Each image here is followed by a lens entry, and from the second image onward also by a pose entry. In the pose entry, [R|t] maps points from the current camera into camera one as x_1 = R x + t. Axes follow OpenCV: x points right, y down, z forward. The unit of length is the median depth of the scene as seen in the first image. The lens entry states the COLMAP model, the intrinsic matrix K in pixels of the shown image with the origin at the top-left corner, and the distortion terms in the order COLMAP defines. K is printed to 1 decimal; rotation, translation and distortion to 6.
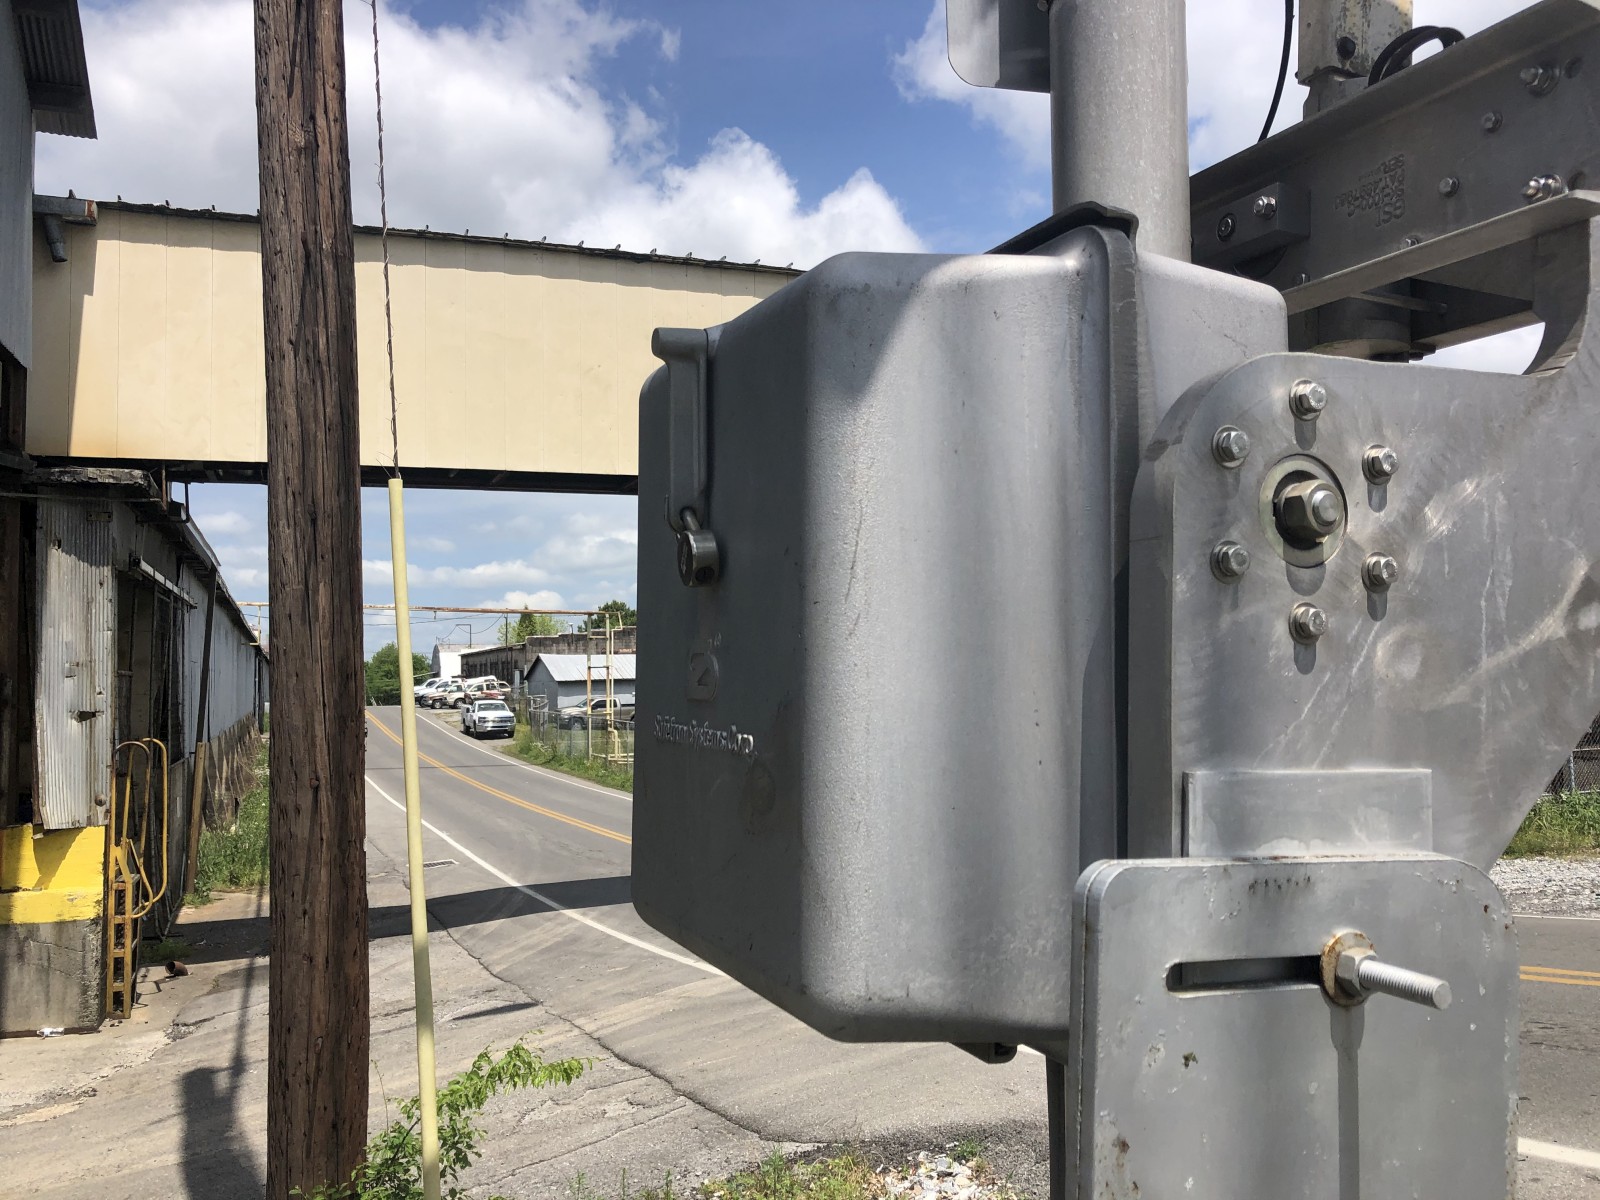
lens RADIAL K [[1285.1, 0, 839.9], [0, 1285.1, 571.6], [0, 0, 1]] dist [0.016013, -0.036722]
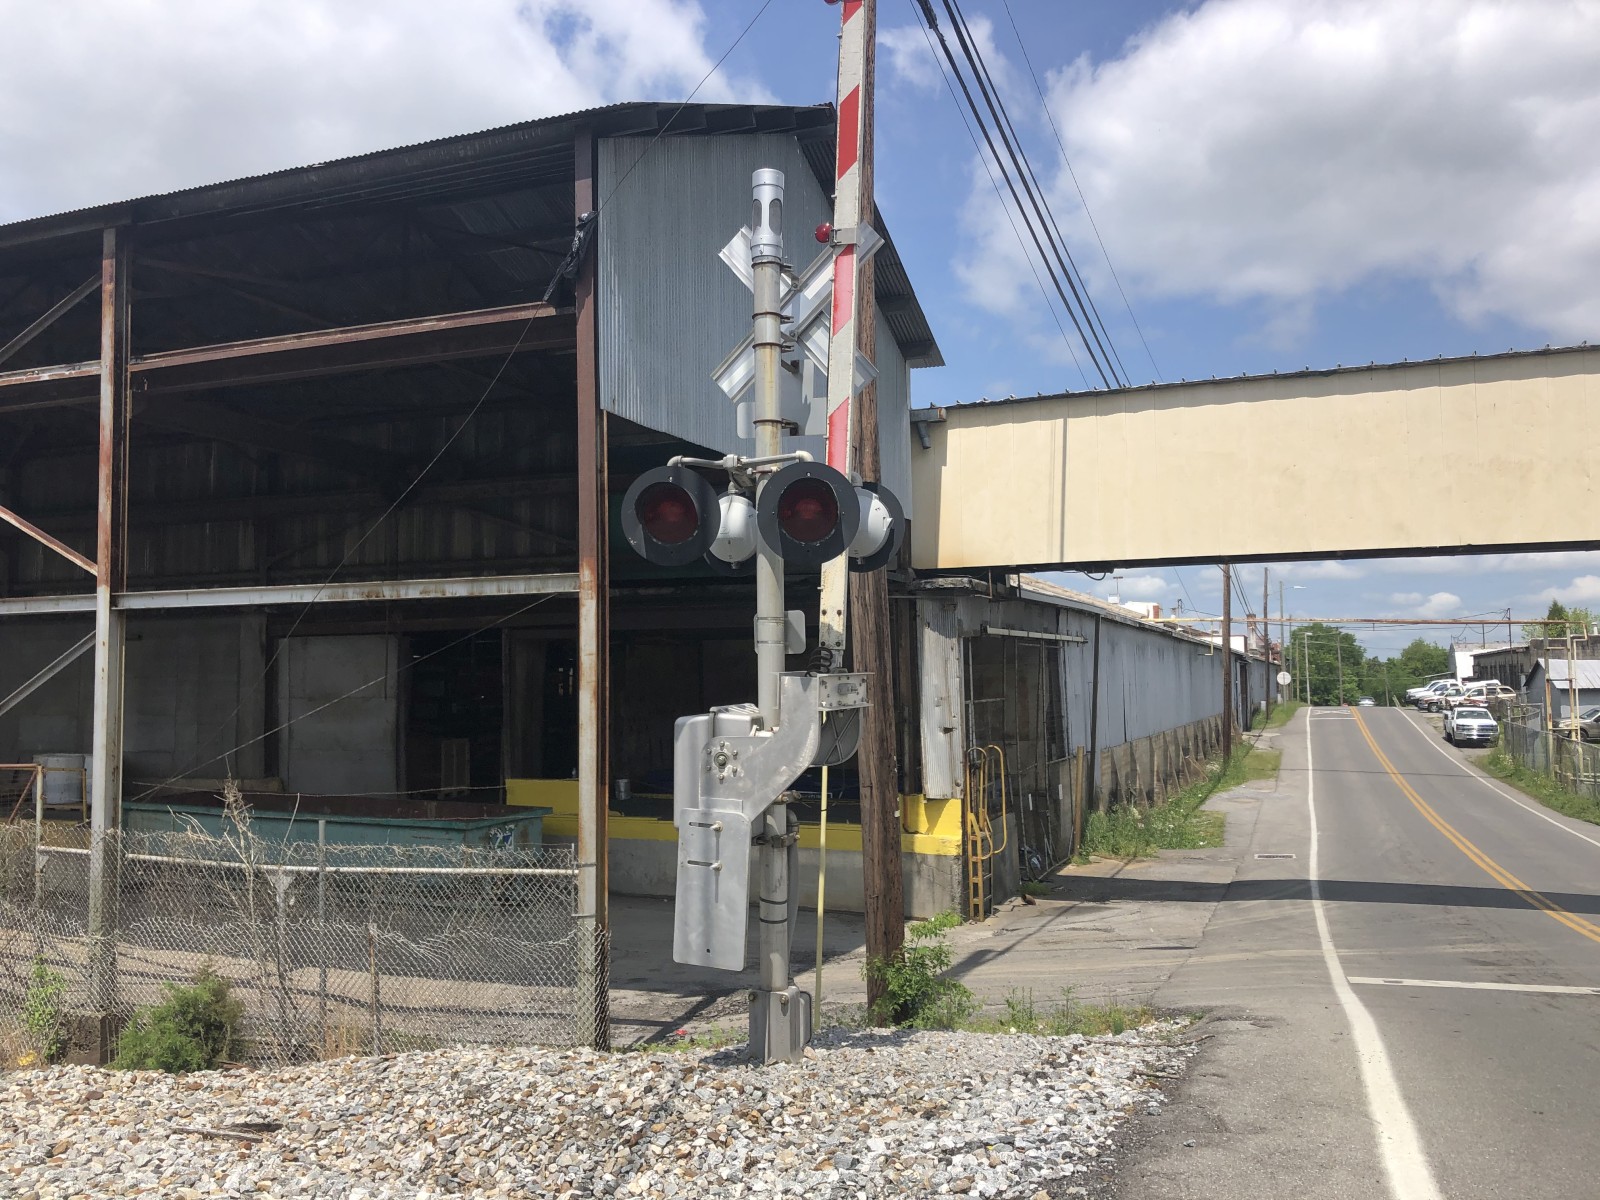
lens RADIAL K [[1285.1, 0, 811.9], [0, 1285.1, 615.6], [0, 0, 1]] dist [0.016013, -0.036722]
pose [[0.715358, -0.013745, -0.698623, 0.408051], [0.039504, 0.999003, 0.020795, -0.069821], [0.697641, -0.042474, 0.715188, -0.260431]]
